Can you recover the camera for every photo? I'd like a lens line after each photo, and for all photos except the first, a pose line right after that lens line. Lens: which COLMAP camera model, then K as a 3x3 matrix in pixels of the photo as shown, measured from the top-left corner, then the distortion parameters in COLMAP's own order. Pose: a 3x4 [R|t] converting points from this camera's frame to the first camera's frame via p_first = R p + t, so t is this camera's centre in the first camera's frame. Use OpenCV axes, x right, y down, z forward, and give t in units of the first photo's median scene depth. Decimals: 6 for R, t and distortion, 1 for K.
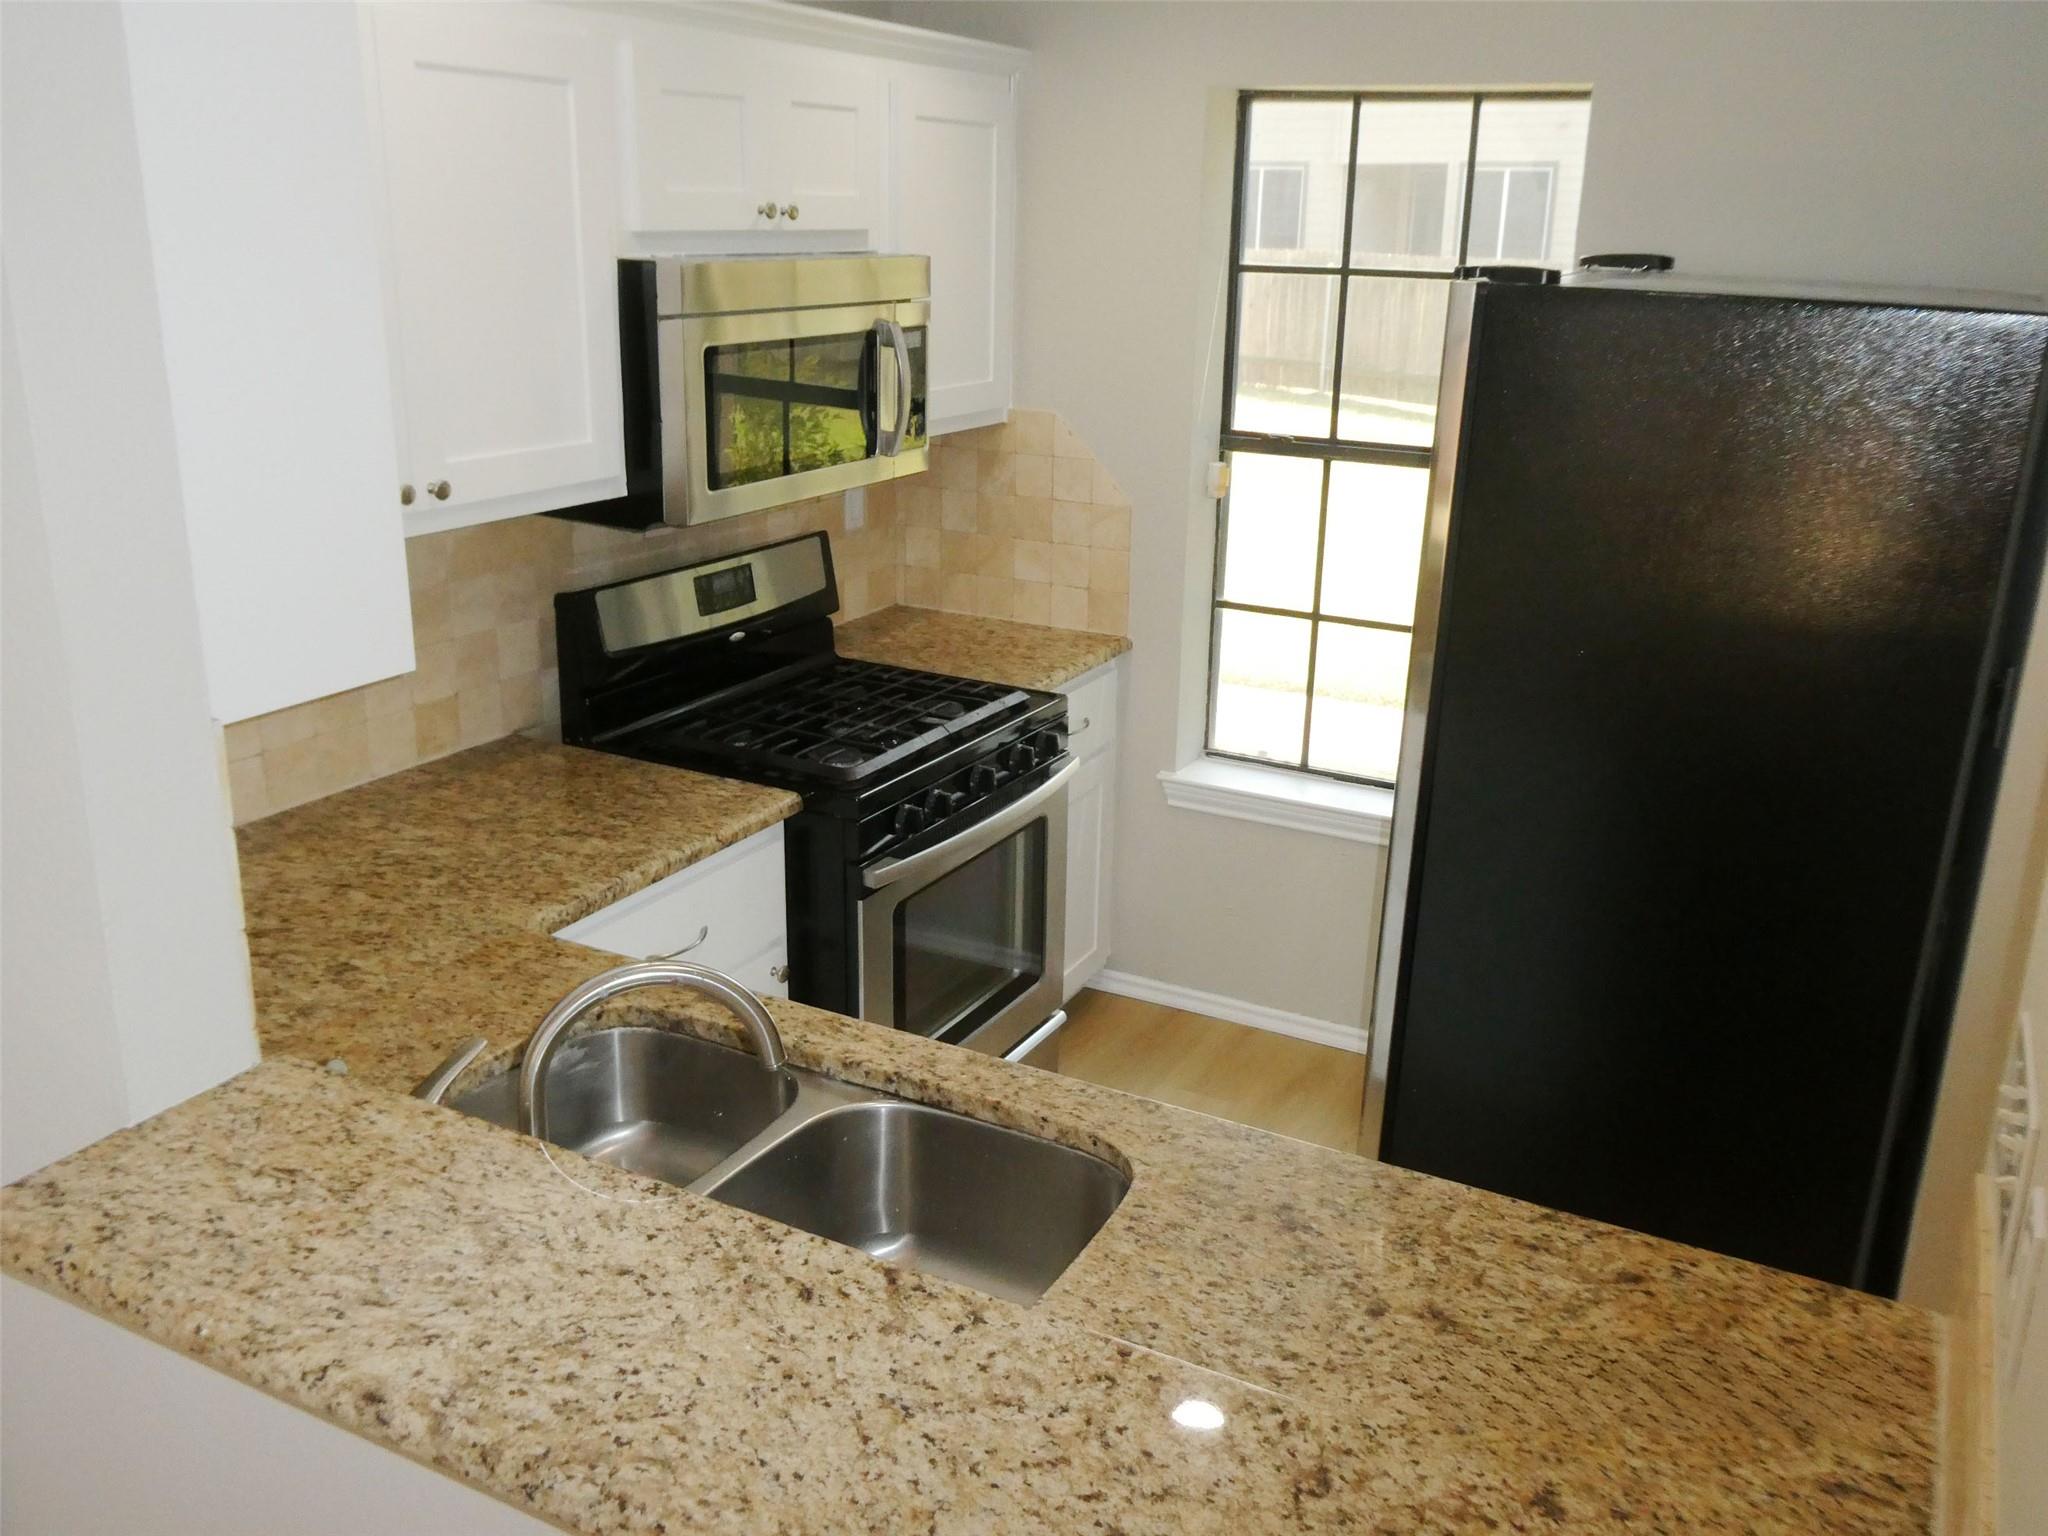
lens RADIAL K [[1733.4, 0, 1031.8], [0, 1733.4, 762.5], [0, 0, 1]] dist [-0.010587, -0.010798]
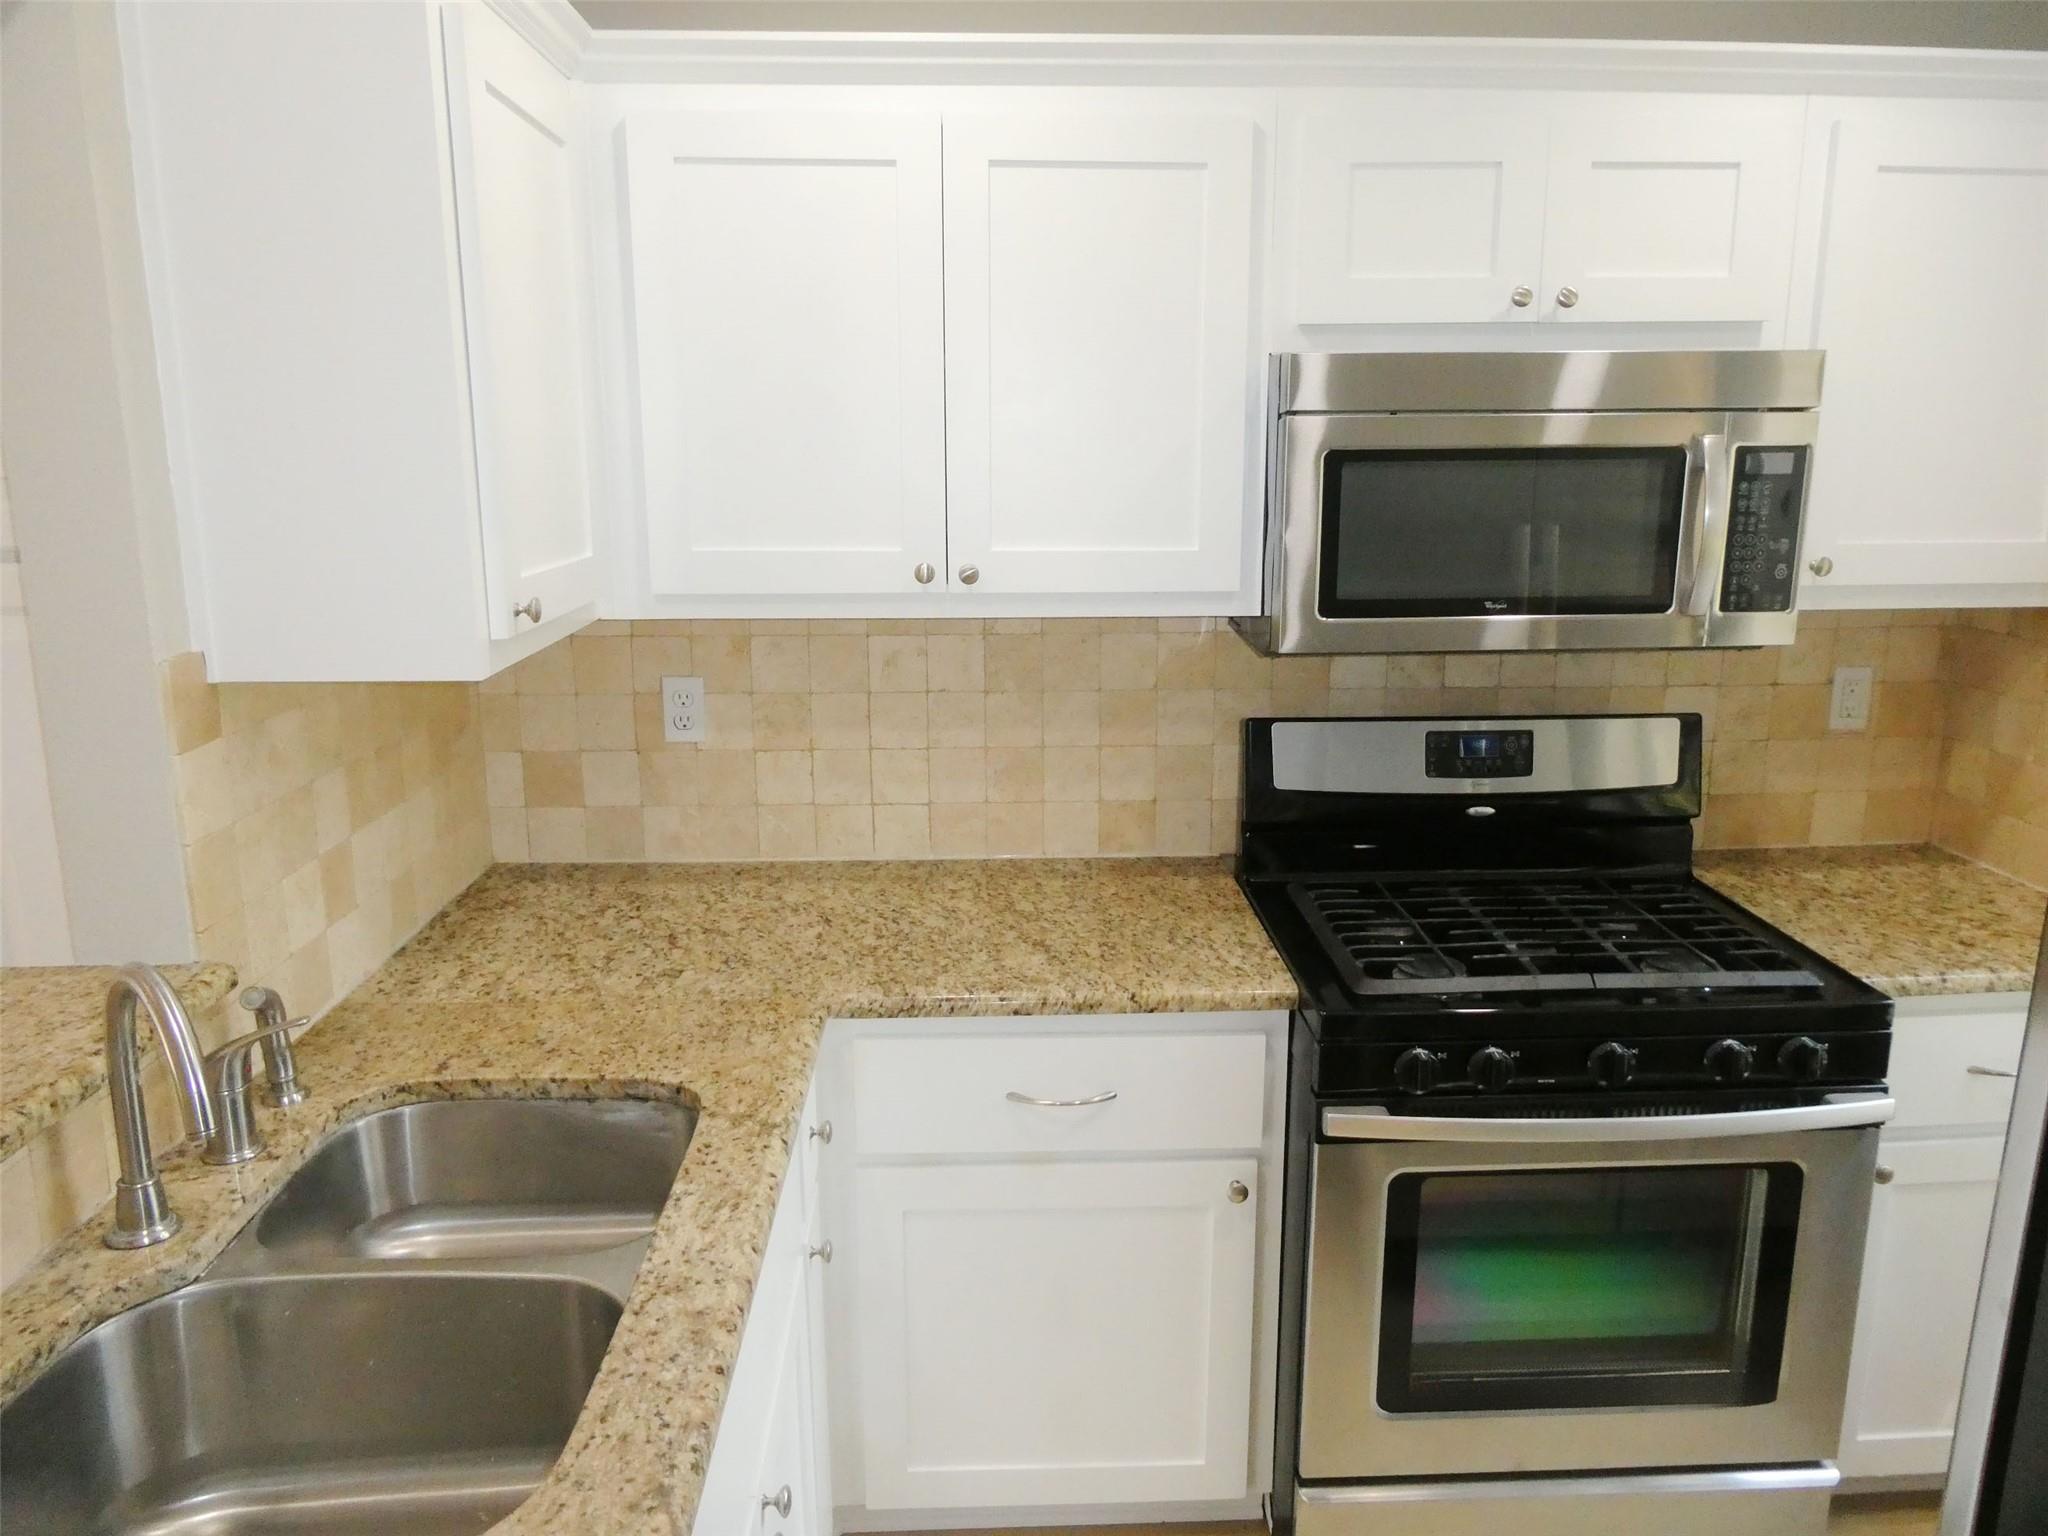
lens RADIAL K [[1443.7, 0, 1027.3], [0, 1443.7, 761.9], [0, 0, 1]] dist [-0.039096, 0.014949]
pose [[0.488458, 0.160652, -0.857671, 0.392275], [-0.246819, 0.968203, 0.040789, -0.086468], [0.836953, 0.191765, 0.512578, 0.563896]]
